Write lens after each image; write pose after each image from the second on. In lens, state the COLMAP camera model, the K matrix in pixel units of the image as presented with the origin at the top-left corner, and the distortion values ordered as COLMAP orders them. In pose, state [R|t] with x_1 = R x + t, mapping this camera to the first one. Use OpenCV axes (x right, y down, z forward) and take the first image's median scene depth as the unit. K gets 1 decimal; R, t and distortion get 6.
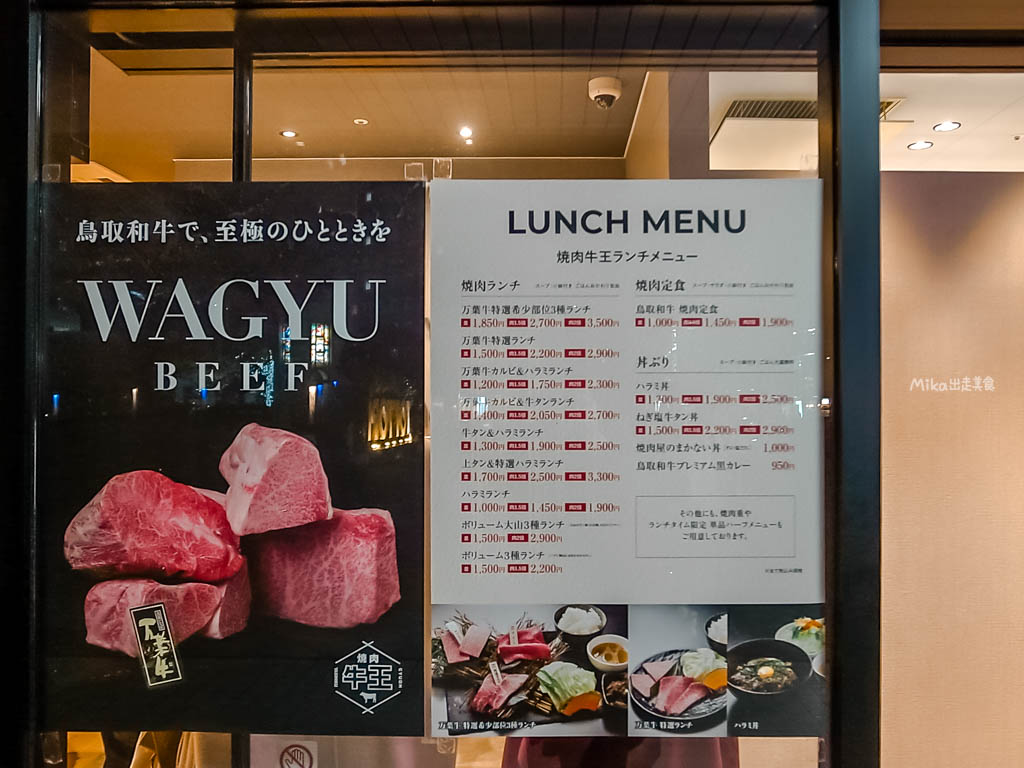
lens RADIAL K [[995.5, 0, 512.0], [0, 995.5, 384.0], [0, 0, 1]] dist [-0.095344, 0.005951]
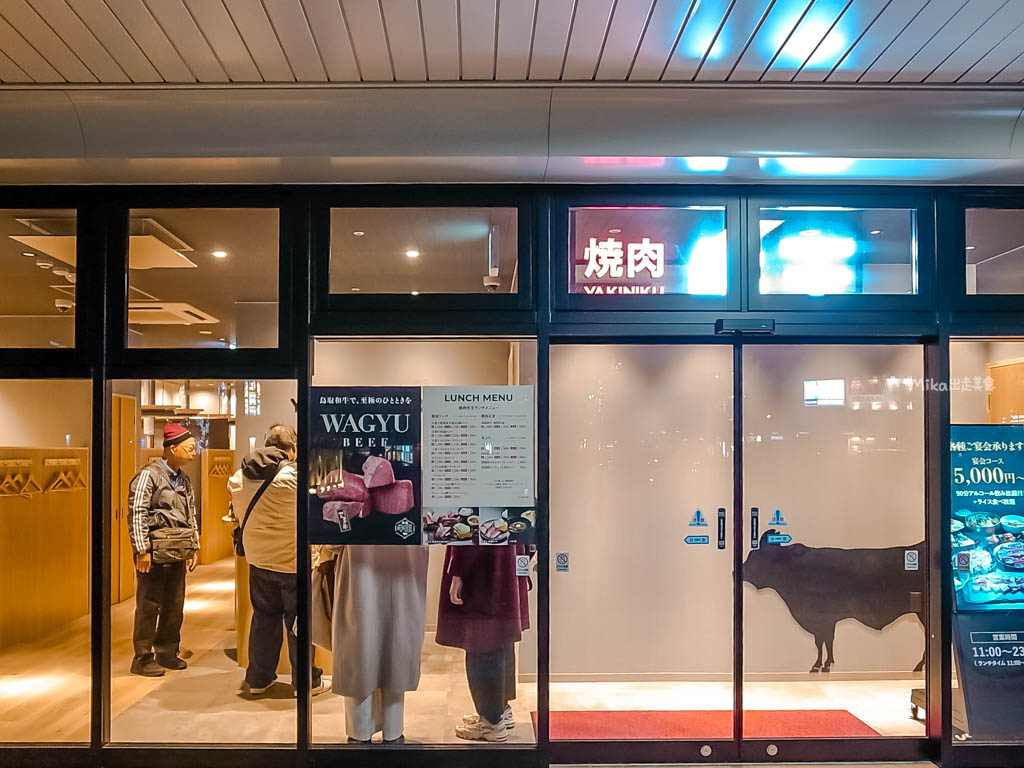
lens RADIAL K [[995.5, 0, 512.0], [0, 995.5, 384.0], [0, 0, 1]] dist [-0.095344, 0.005951]
pose [[0.996596, 0.001369, 0.082425, -0.057922], [0.002747, 0.998755, -0.049810, -0.037109], [-0.082390, 0.049867, 0.995352, -2.549907]]
